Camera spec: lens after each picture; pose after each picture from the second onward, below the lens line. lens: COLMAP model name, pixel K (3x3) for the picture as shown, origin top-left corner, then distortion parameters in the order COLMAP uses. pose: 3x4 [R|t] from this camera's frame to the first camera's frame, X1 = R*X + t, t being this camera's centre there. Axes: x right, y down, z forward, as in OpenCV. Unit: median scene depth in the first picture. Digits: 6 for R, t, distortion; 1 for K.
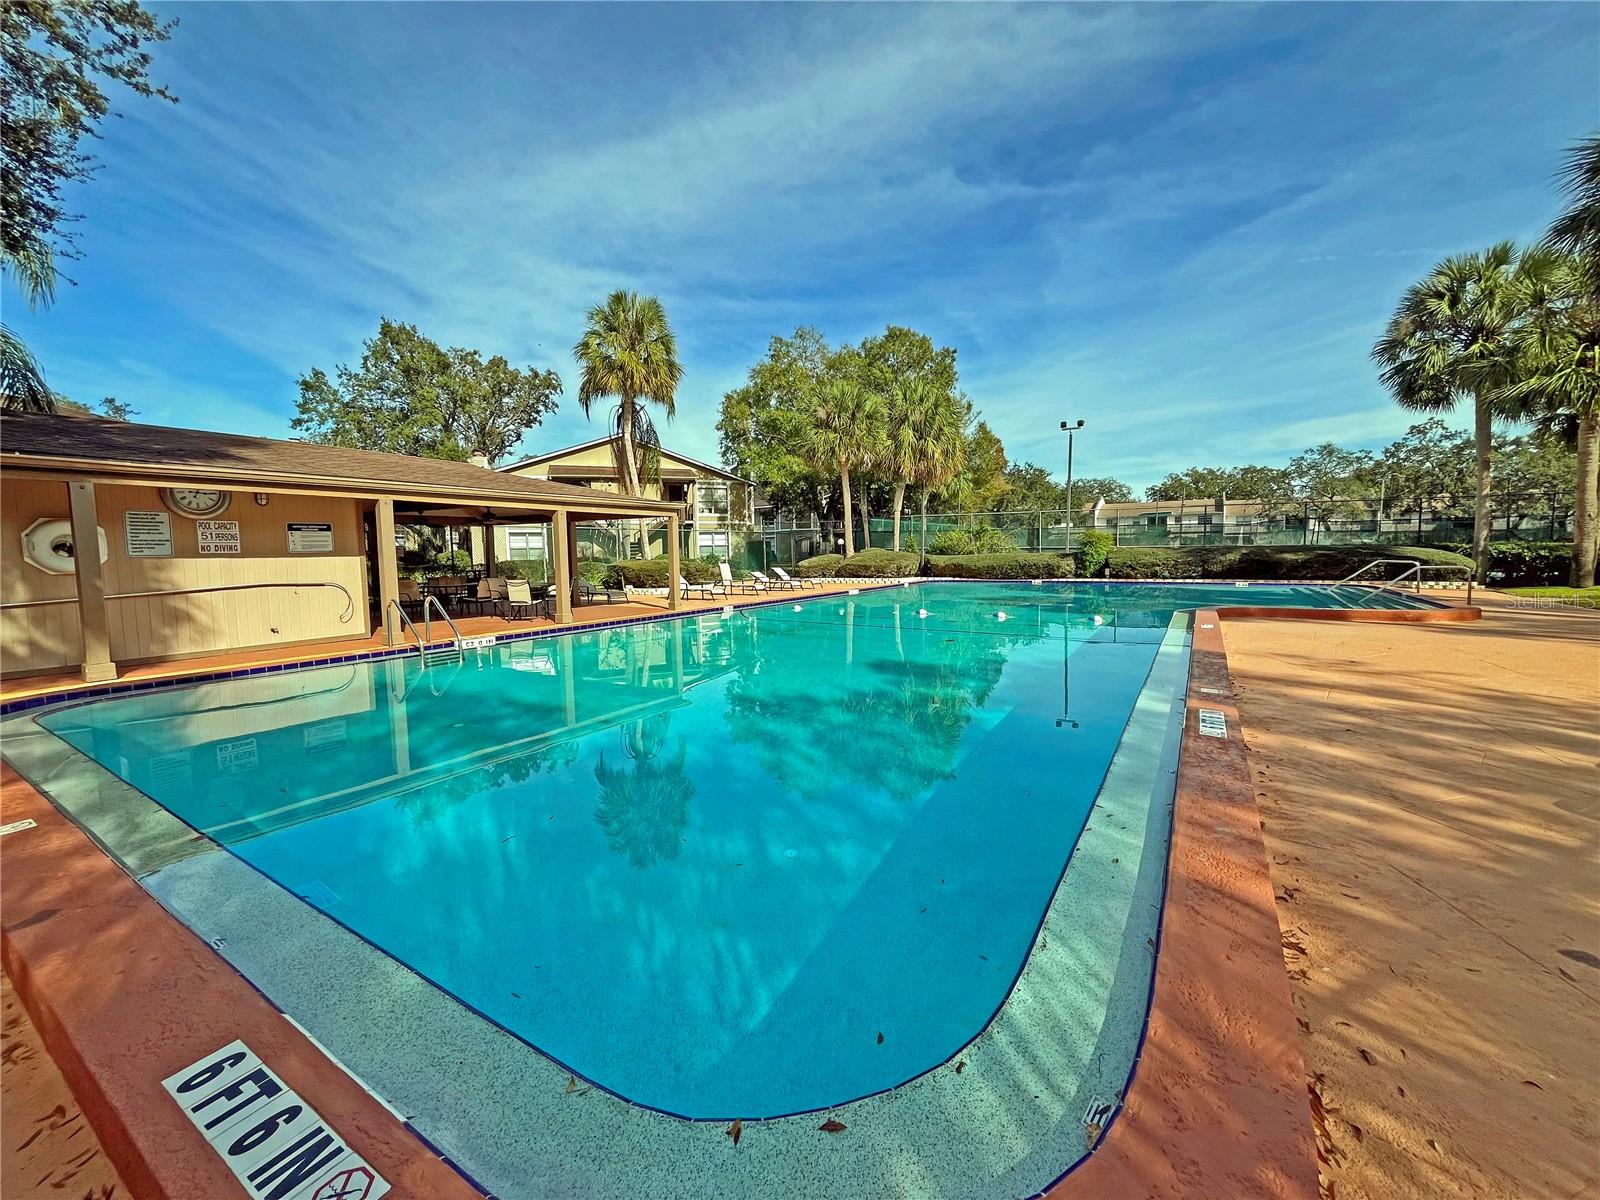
lens RADIAL K [[643.5, 0, 800.6], [0, 643.5, 600.2], [0, 0, 1]] dist [0.000512, -0.000019]
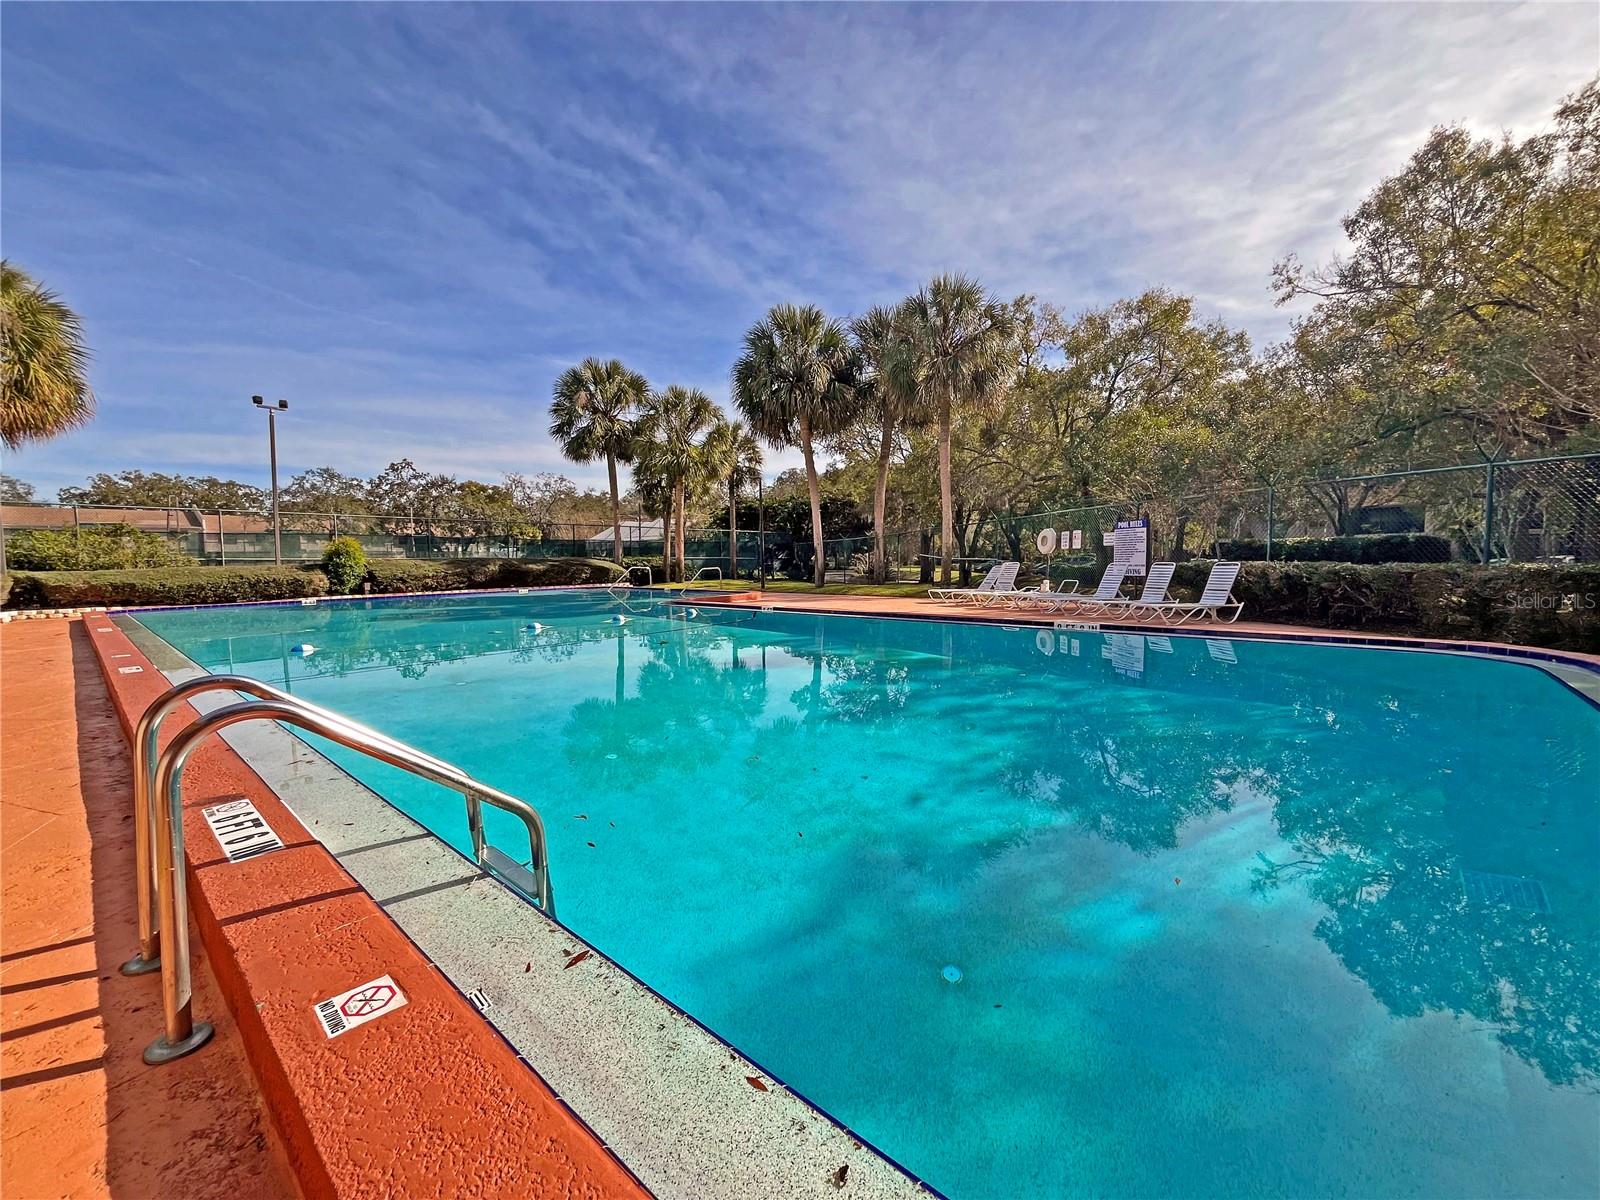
lens RADIAL K [[643.5, 0, 798.4], [0, 643.5, 595.7], [0, 0, 1]] dist [0.000512, -0.000019]
pose [[0.162704, -0.044681, 0.985663, -0.279557], [0.086526, 0.995772, 0.030856, -0.008244], [-0.982874, 0.080265, 0.165882, 0.280789]]
